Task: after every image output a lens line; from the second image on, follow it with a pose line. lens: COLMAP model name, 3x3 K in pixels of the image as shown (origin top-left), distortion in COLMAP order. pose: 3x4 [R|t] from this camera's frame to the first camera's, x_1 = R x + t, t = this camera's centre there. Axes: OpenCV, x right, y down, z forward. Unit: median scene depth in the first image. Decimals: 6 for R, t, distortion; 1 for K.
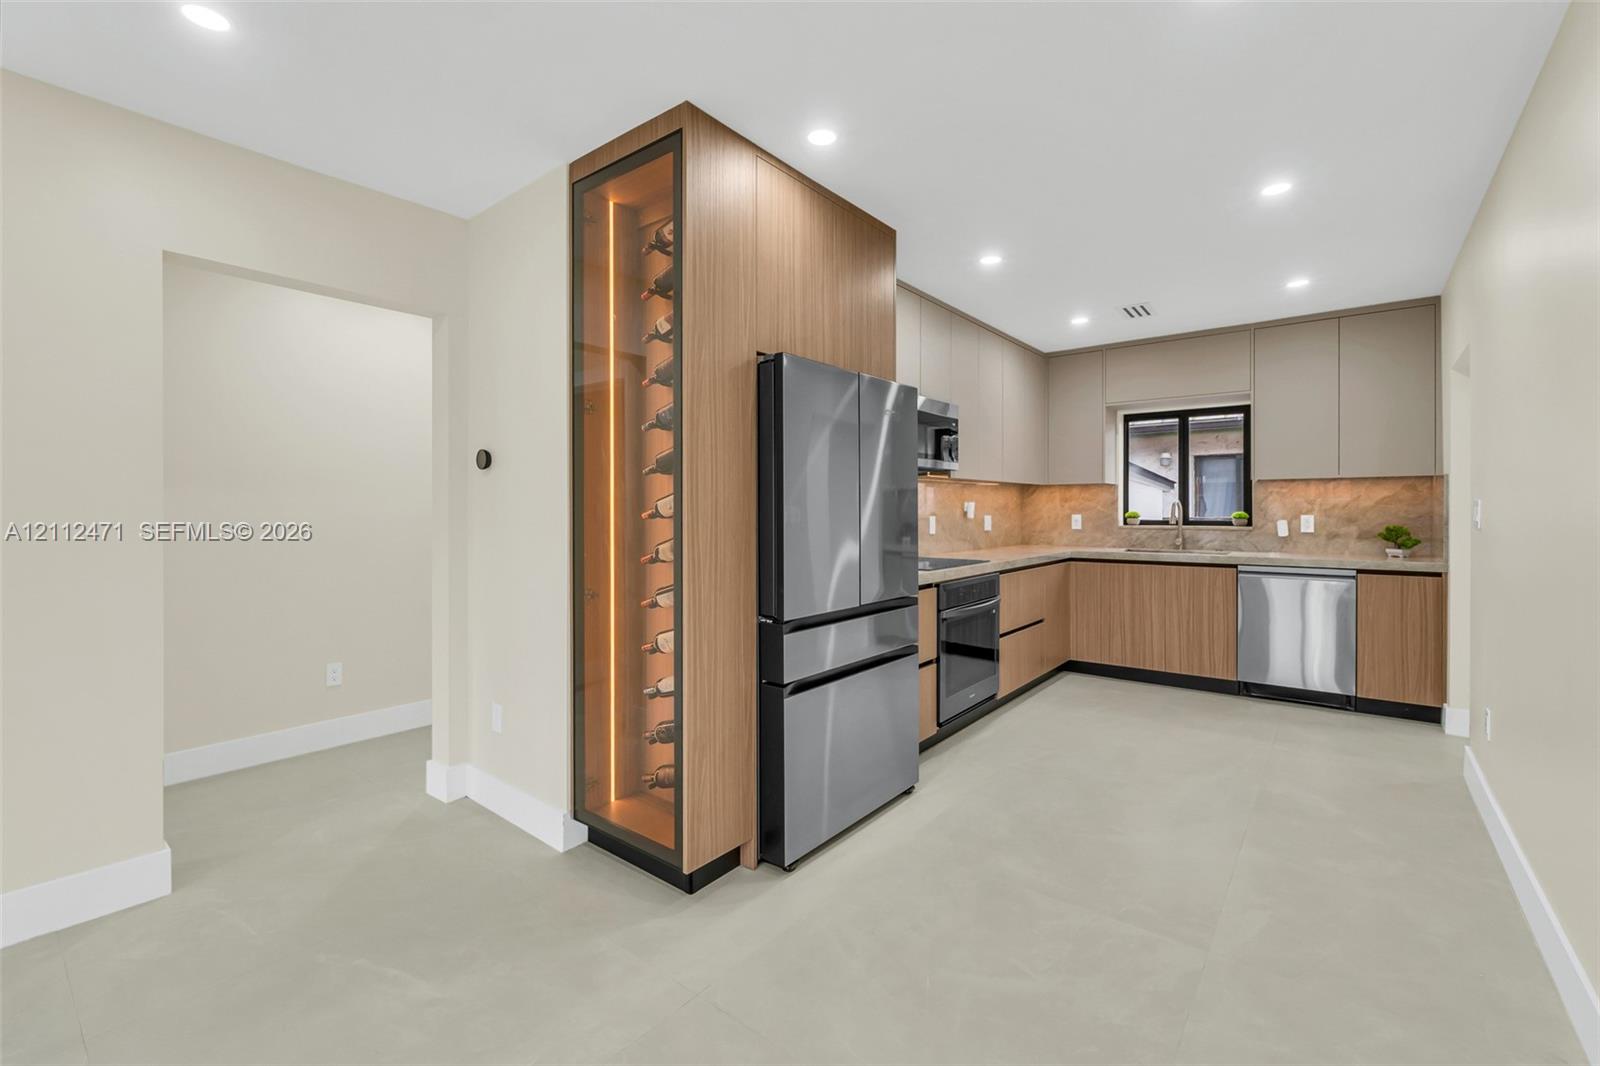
lens RADIAL K [[692.5, 0, 799.6], [0, 692.5, 525.5], [0, 0, 1]] dist [-0.001223, -0.000100]
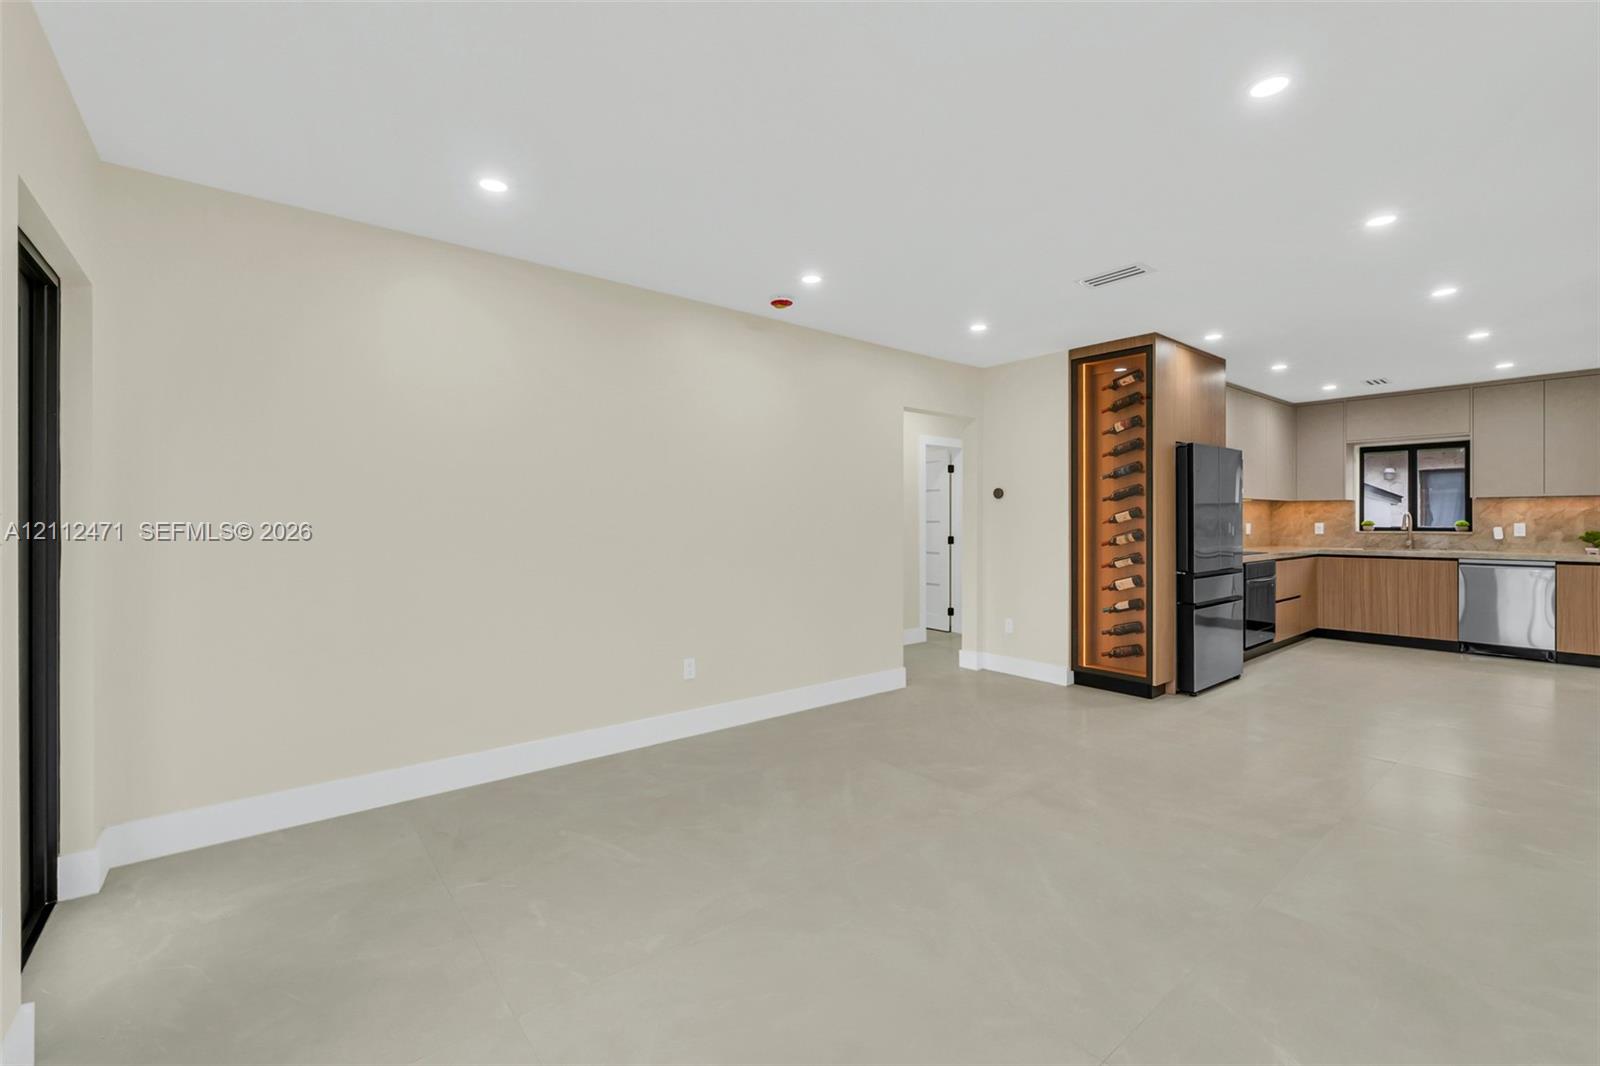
lens RADIAL K [[683.3, 0, 807.6], [0, 683.3, 531.0], [0, 0, 1]] dist [-0.002632, -0.000126]
pose [[0.977840, 0.003324, -0.209325, -0.336415], [-0.004783, 0.999968, -0.006467, 0.014793], [0.209297, 0.007324, 0.977825, -0.572912]]
